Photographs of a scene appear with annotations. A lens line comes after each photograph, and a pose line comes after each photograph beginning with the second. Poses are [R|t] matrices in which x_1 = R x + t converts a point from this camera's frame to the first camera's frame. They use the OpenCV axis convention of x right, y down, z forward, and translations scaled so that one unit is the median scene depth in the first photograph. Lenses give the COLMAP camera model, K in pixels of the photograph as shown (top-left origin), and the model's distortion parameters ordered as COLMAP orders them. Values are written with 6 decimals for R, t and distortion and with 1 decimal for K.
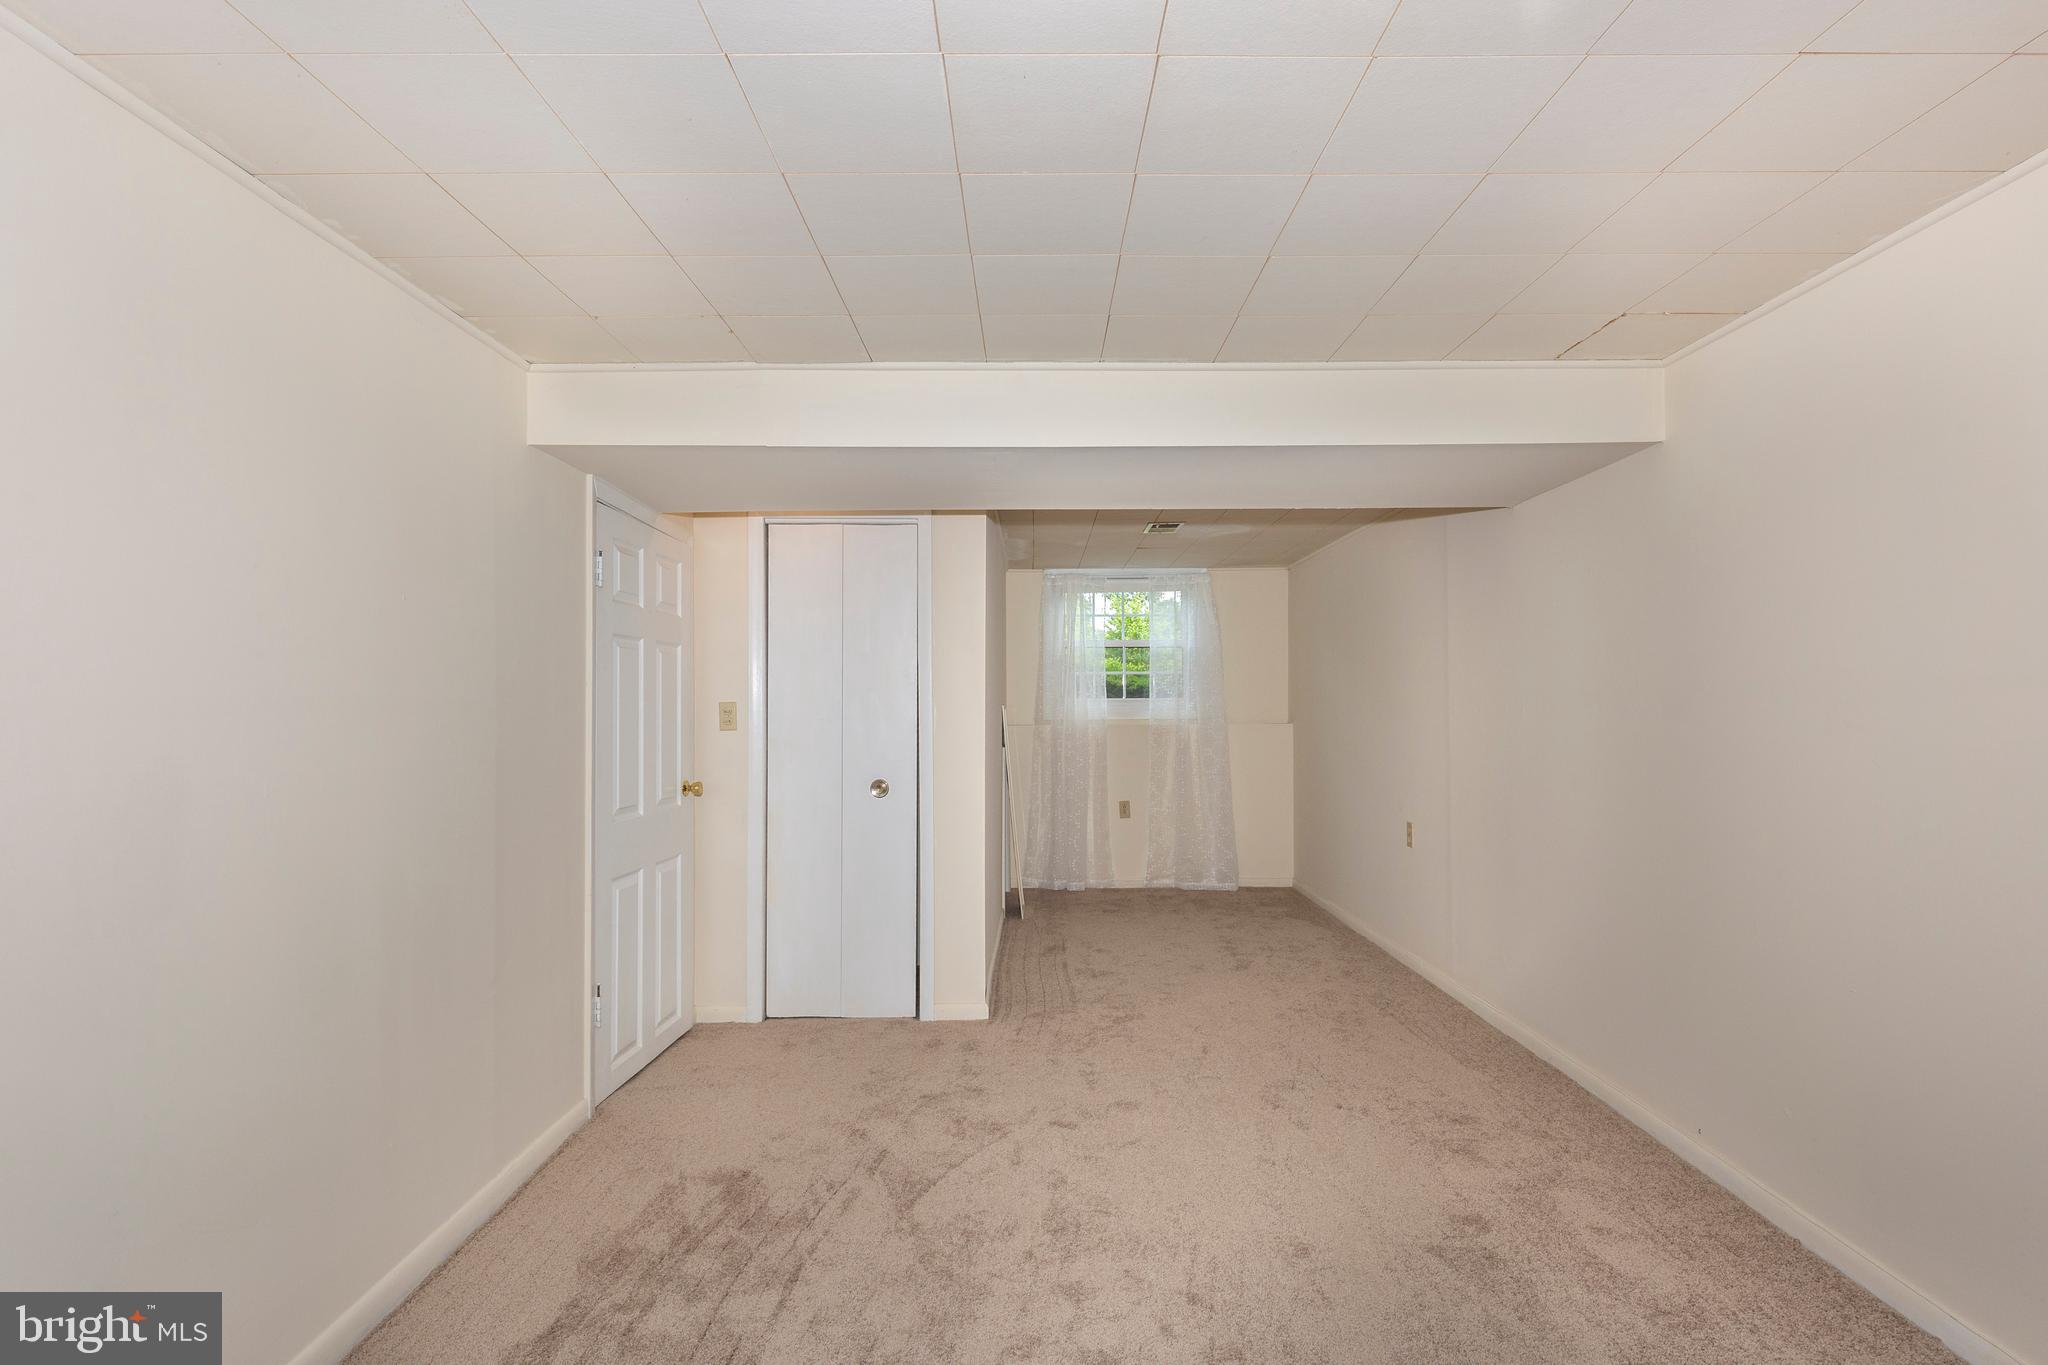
lens RADIAL K [[955.2, 0, 1024.0], [0, 955.2, 682.5], [0, 0, 1]] dist [-0.001709, -0.000511]
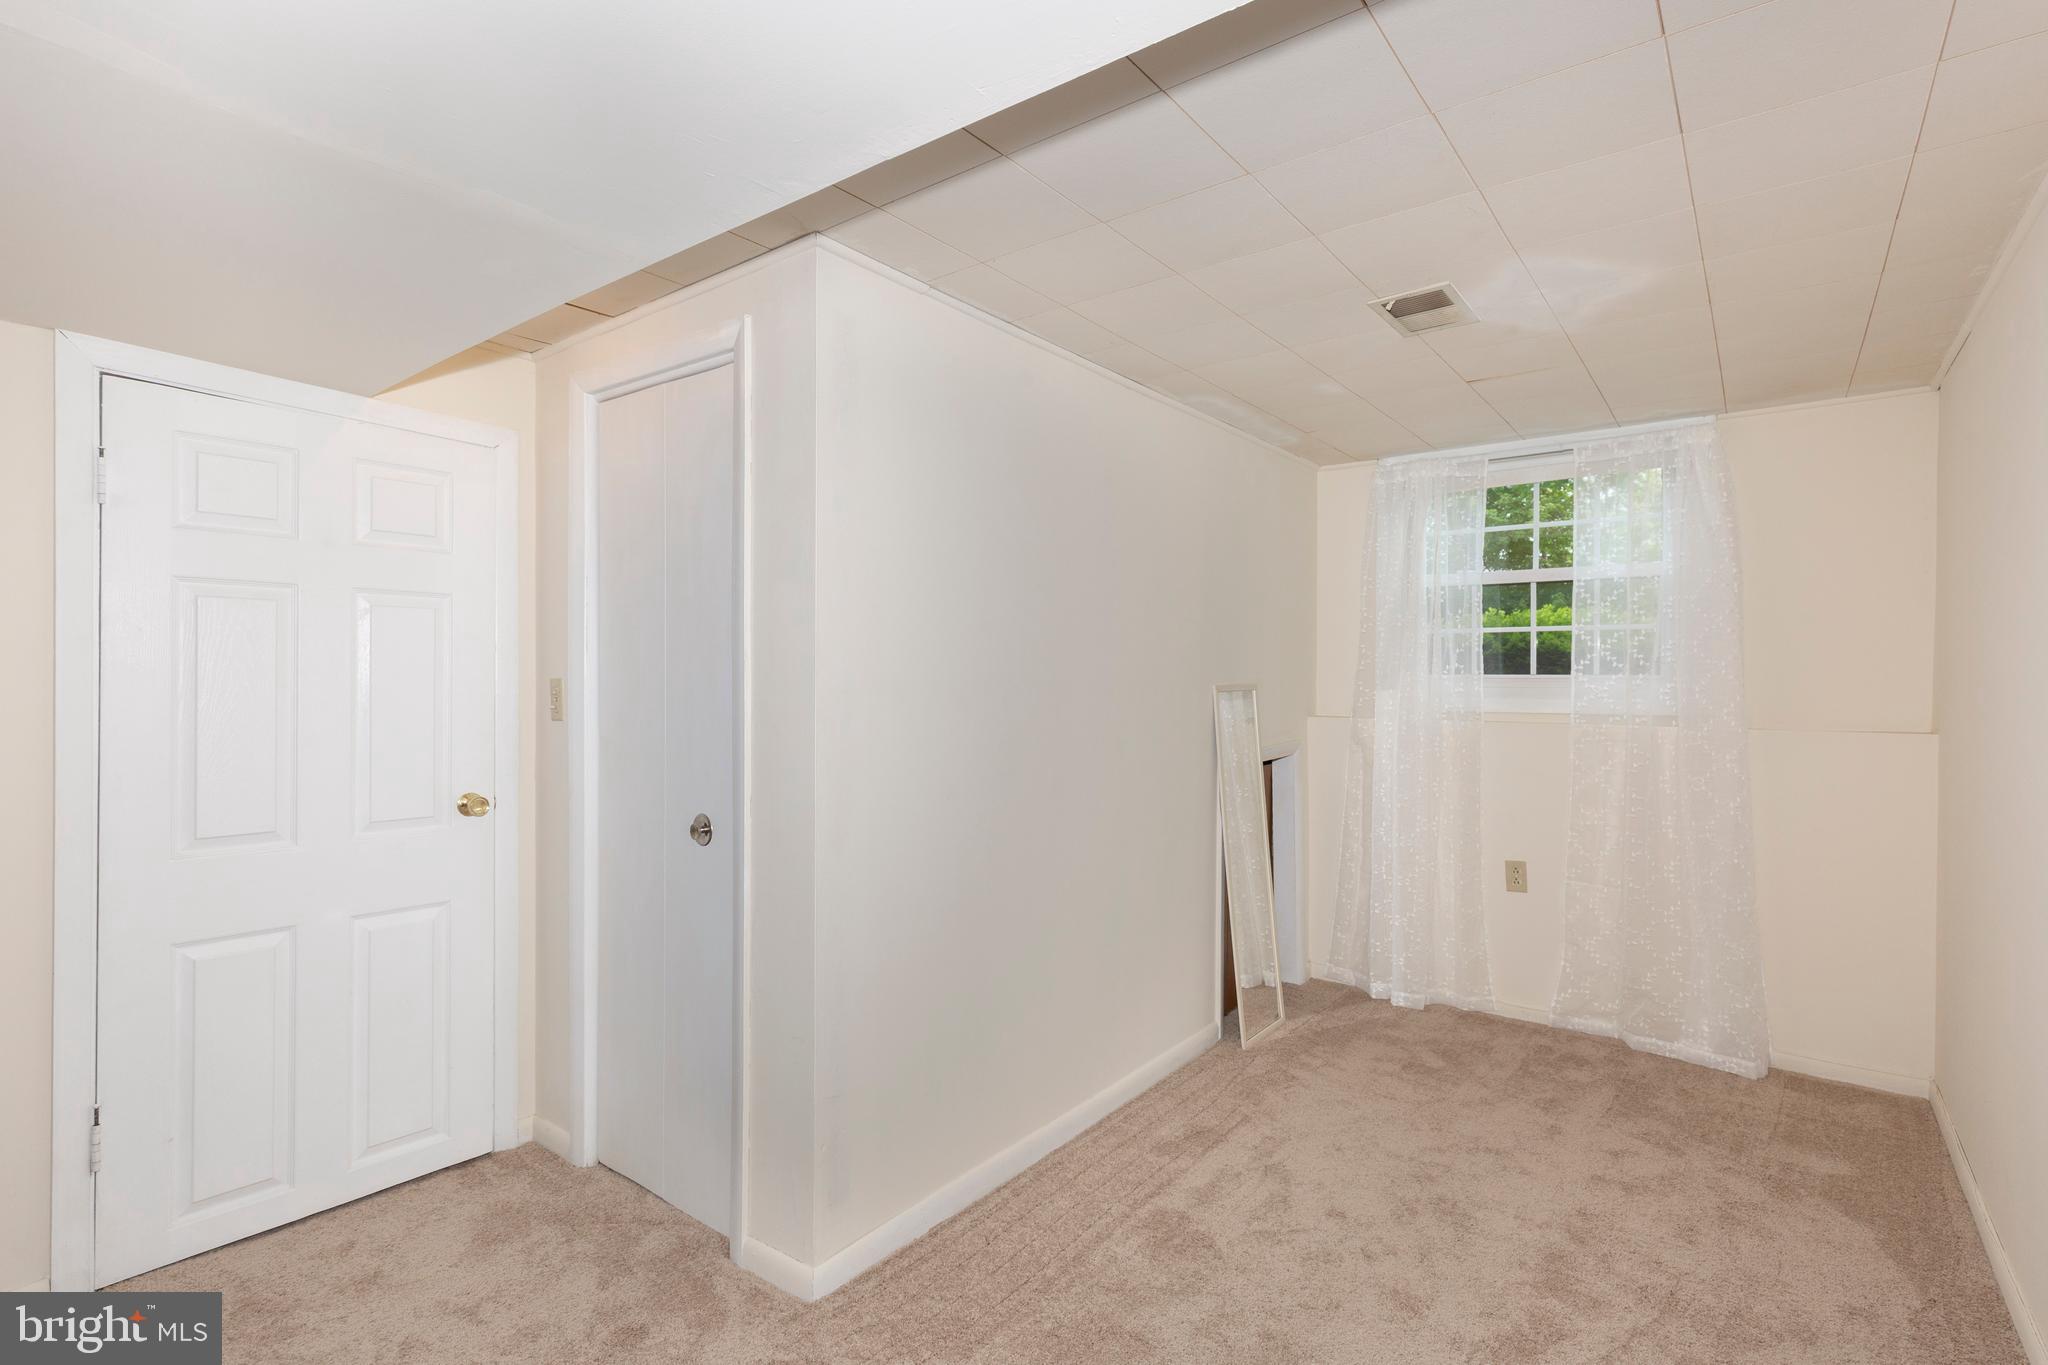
lens RADIAL K [[955.2, 0, 1024.0], [0, 955.2, 682.5], [0, 0, 1]] dist [-0.001709, -0.000511]
pose [[0.795842, 0.007439, -0.605458, 0.212369], [0.009633, 0.999642, 0.024943, 0.004328], [0.605427, -0.025683, 0.795486, 0.392496]]
